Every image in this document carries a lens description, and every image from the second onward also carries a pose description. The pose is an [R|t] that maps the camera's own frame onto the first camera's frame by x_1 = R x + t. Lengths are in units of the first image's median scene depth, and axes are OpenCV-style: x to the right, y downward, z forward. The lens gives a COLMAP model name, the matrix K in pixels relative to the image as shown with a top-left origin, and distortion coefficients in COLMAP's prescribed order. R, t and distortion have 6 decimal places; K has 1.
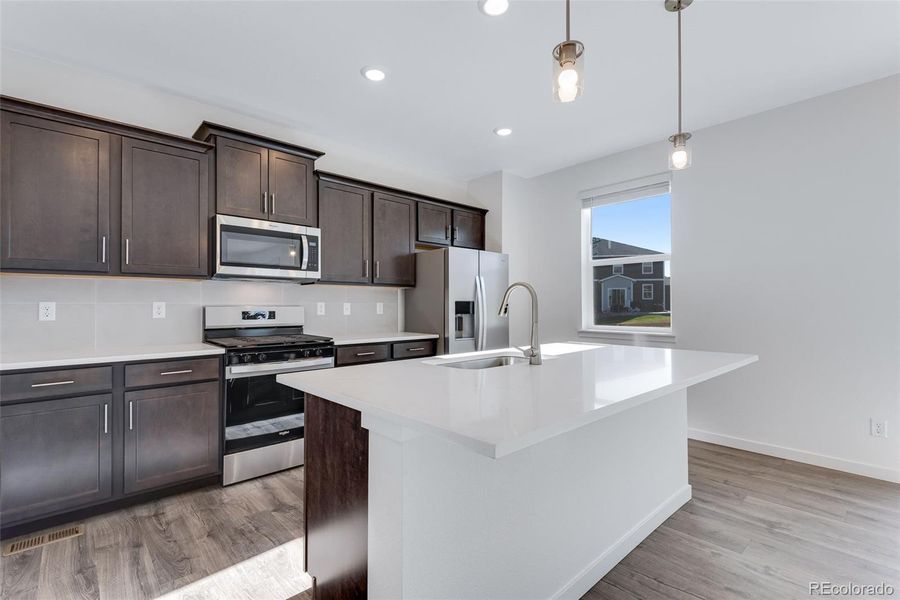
lens RADIAL K [[403.6, 0, 445.6], [0, 403.6, 298.5], [0, 0, 1]] dist [0.022968, -0.007504]
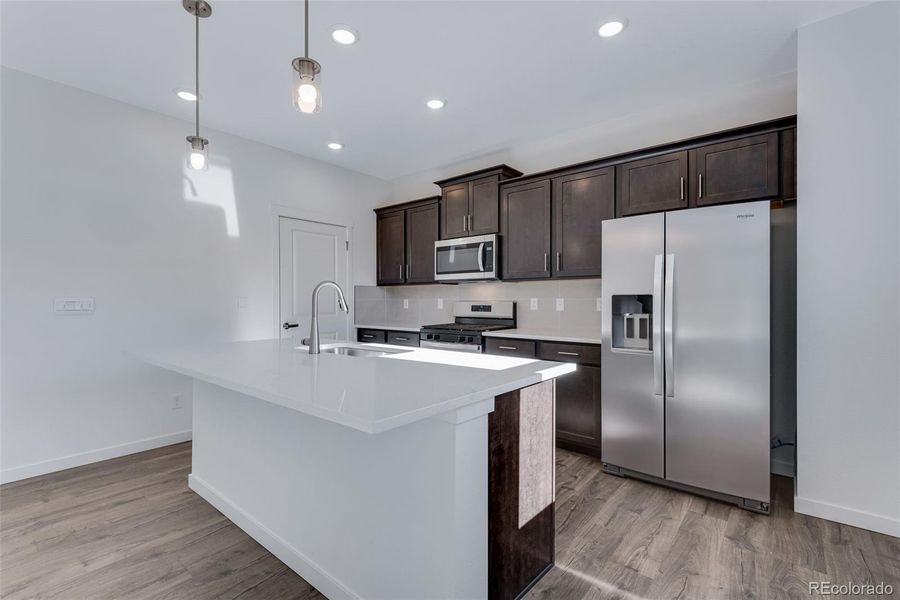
lens RADIAL K [[410.3, 0, 445.4], [0, 410.3, 297.4], [0, 0, 1]] dist [0.020647, -0.008614]
pose [[0.134229, -0.007231, -0.990924, 0.921004], [0.018476, 0.999818, -0.004793, 0.011301], [0.990778, -0.017665, 0.134338, 0.791322]]
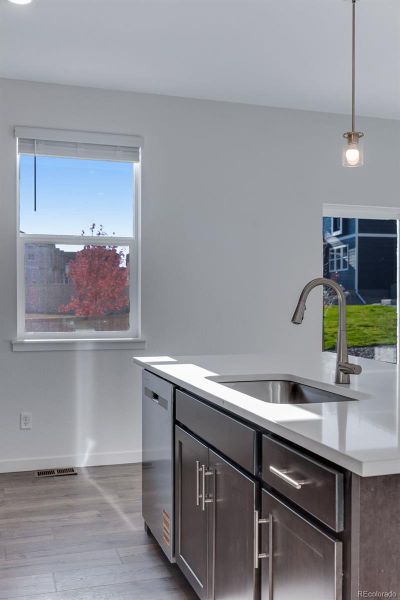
lens RADIAL K [[620.3, 0, 196.7], [0, 620.3, 299.5], [0, 0, 1]] dist [-0.006627, 0.000000]
pose [[0.427545, -0.000968, 0.903994, -0.653587], [-0.019819, 0.999749, 0.010444, -0.005640], [-0.903777, -0.022382, 0.427418, 0.481546]]
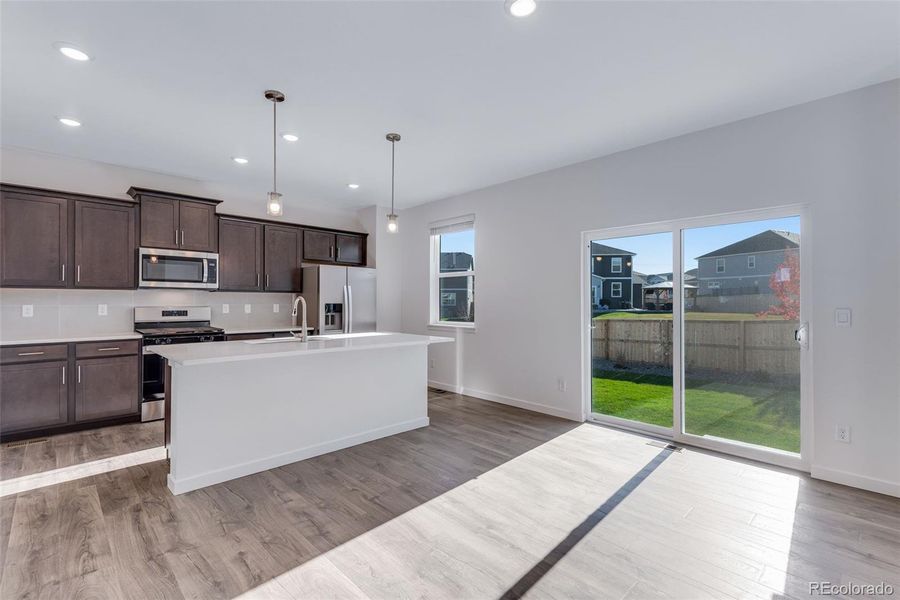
lens RADIAL K [[403.6, 0, 438.8], [0, 403.6, 298.4], [0, 0, 1]] dist [0.022968, -0.007504]
pose [[0.999851, 0.004789, 0.016555, 0.517395], [-0.004942, 0.999945, 0.009209, -0.033916], [-0.016510, -0.009289, 0.999821, -0.533940]]
